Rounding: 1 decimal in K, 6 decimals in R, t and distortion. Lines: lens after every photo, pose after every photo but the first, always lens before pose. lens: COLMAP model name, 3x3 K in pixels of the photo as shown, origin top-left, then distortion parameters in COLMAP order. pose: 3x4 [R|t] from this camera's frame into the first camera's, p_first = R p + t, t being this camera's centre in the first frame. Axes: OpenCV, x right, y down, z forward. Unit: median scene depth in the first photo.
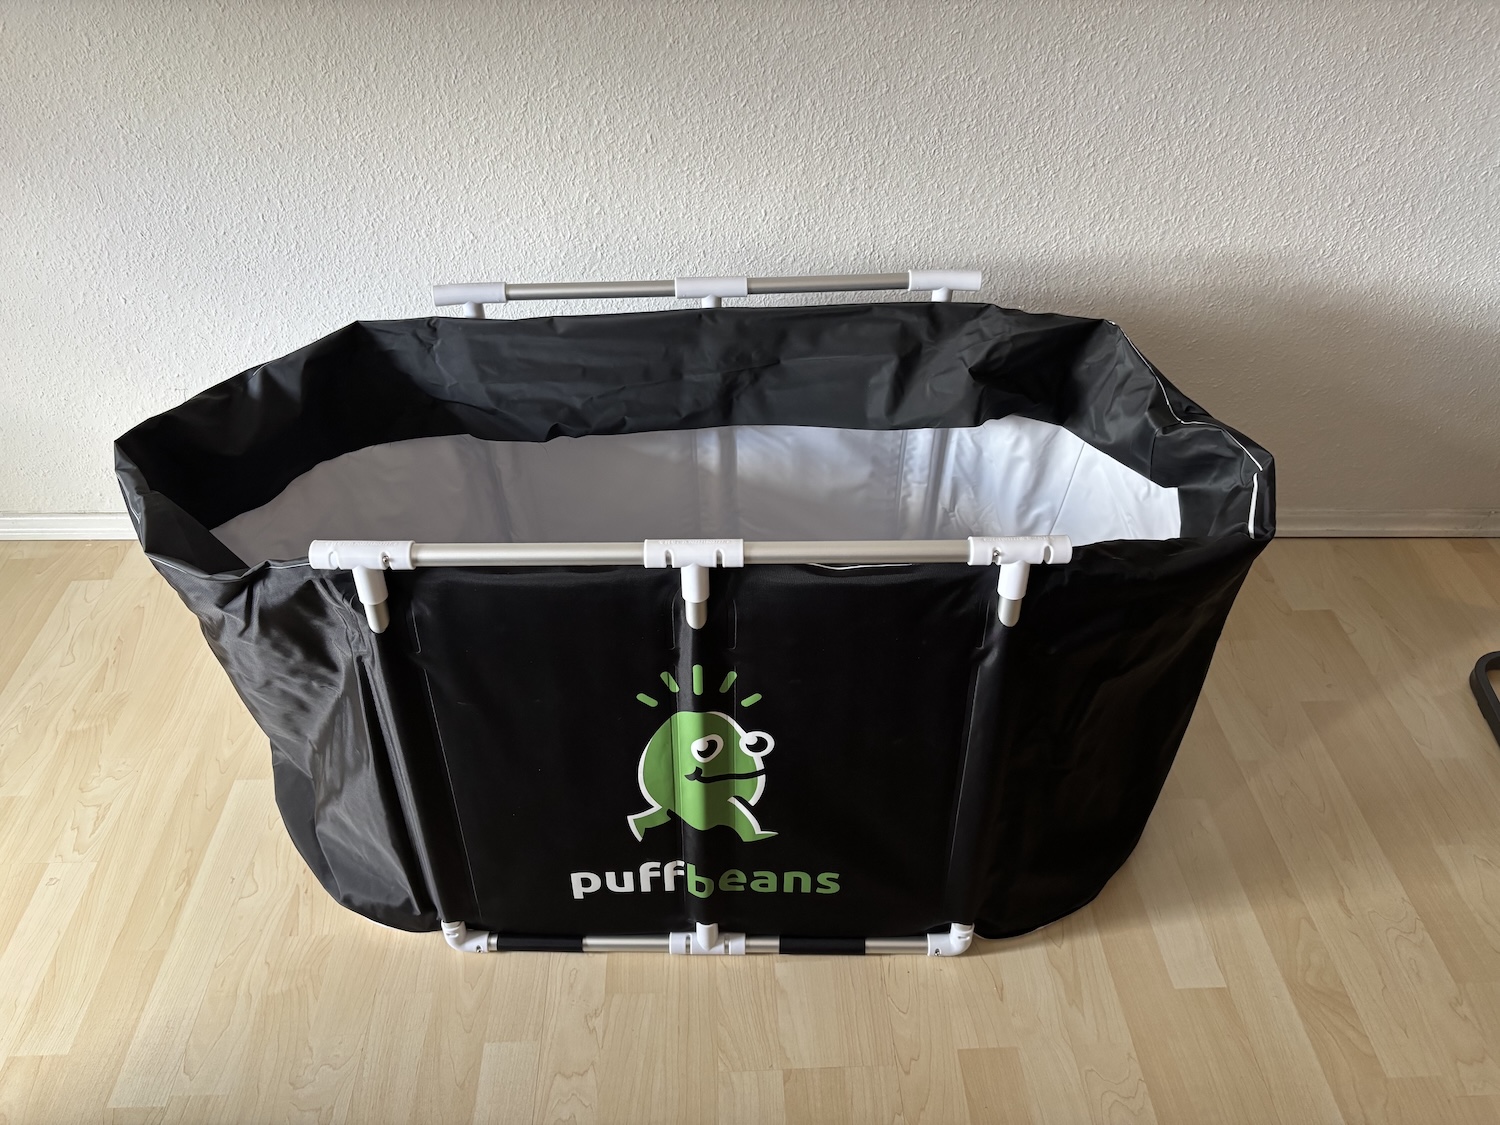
lens RADIAL K [[1141.1, 0, 746.2], [0, 1141.1, 564.5], [0, 0, 1]] dist [0.056134, -0.082096]
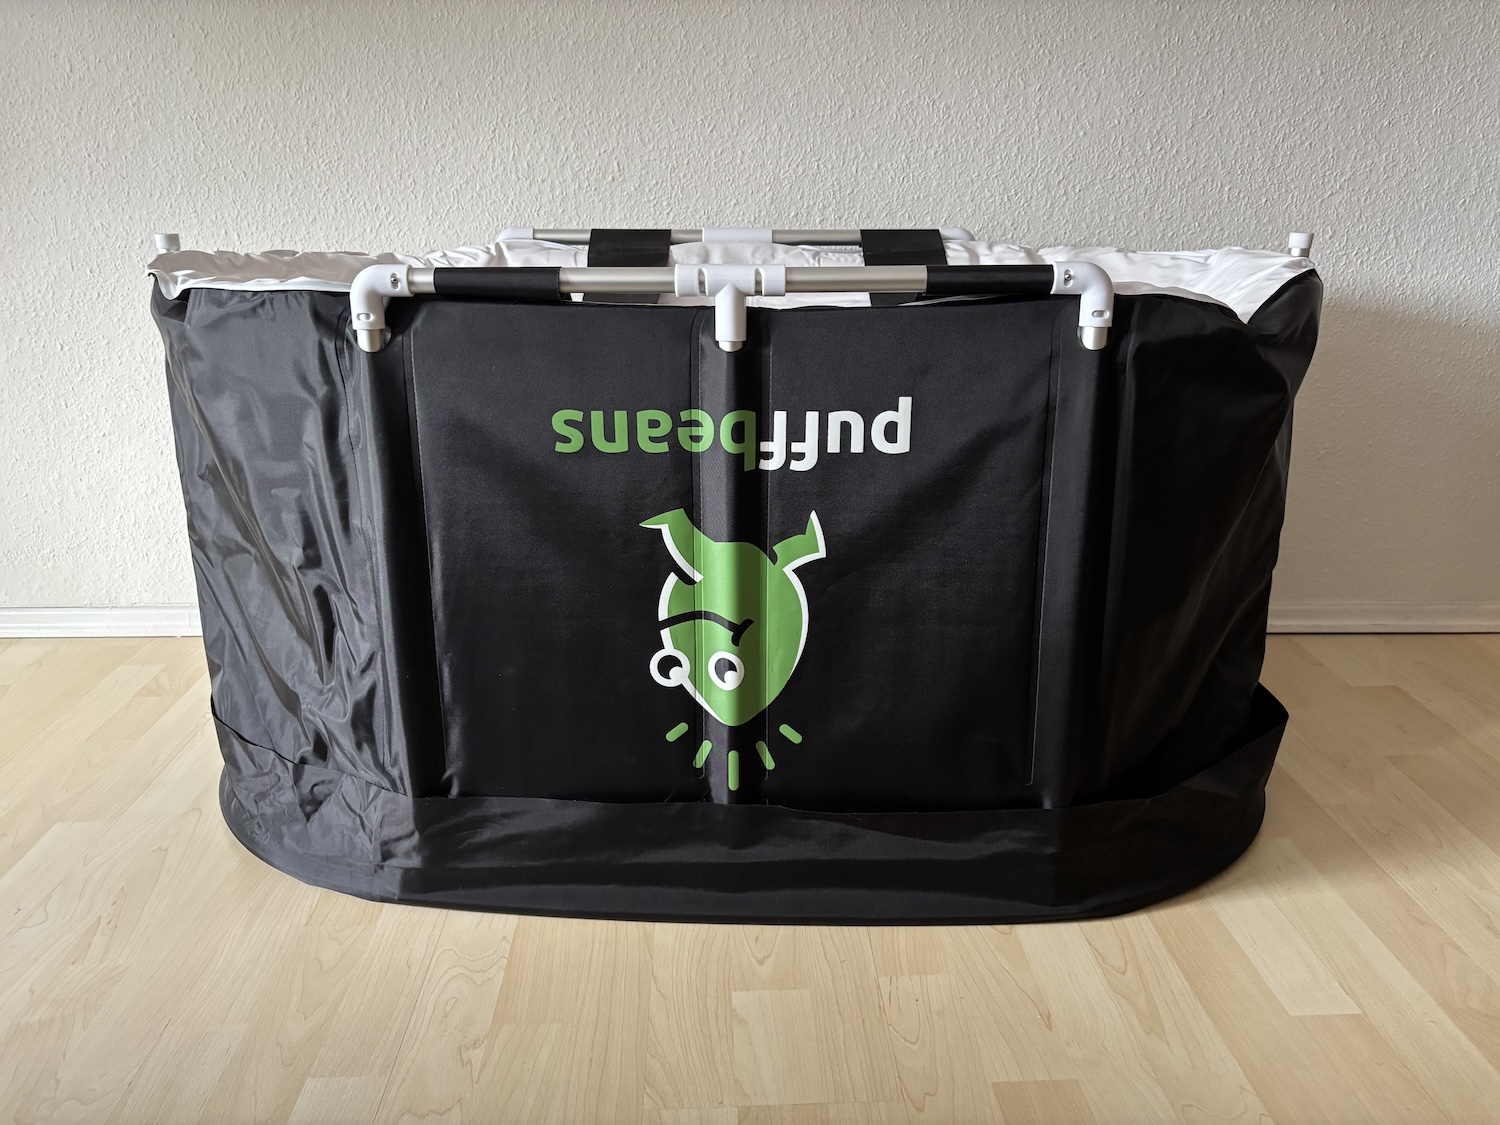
lens RADIAL K [[1141.4, 0, 750.0], [0, 1141.4, 562.5], [0, 0, 1]] dist [0.049004, -0.072441]
pose [[0.999999, 0.000937, 0.001311, 0.032447], [-0.000392, 0.930477, -0.366350, 0.332722], [-0.001564, 0.366349, 0.930476, 0.211332]]
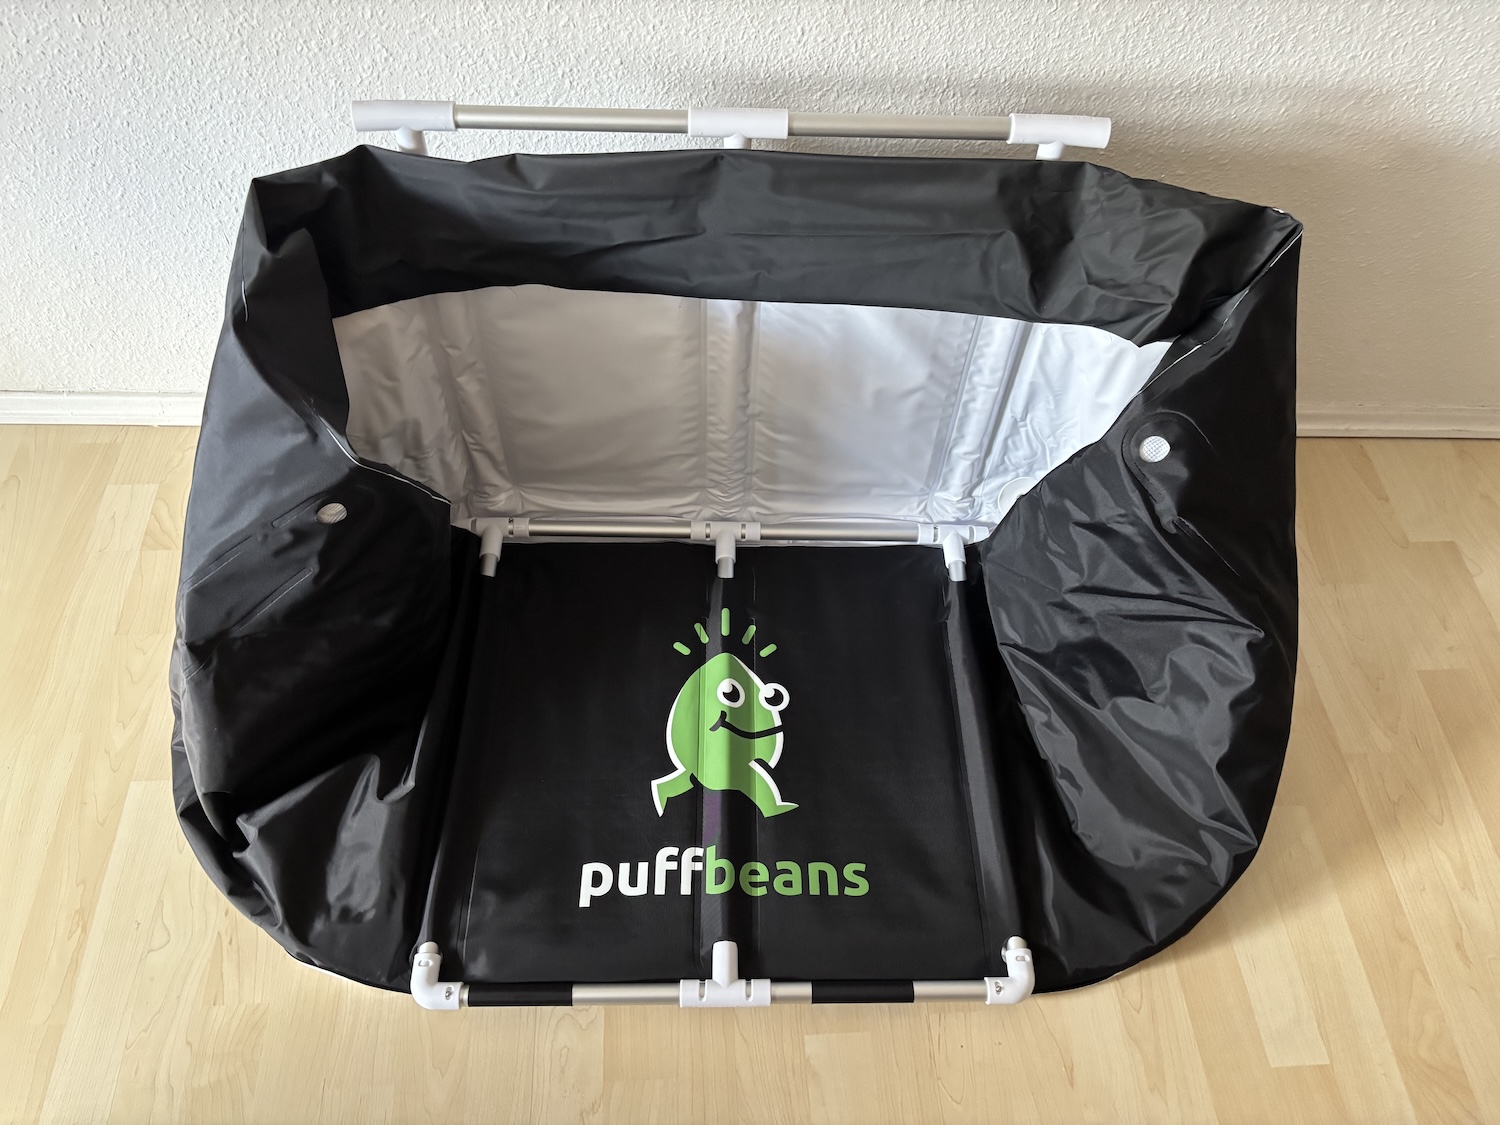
lens RADIAL K [[1139.7, 0, 750.0], [0, 1139.7, 562.5], [0, 0, 1]] dist [0.073027, -0.097416]
pose [[0.999046, 0.005817, 0.043275, -0.049269], [-0.016698, 0.966649, 0.255562, -0.187812], [-0.040345, -0.256041, 0.965824, 0.254083]]
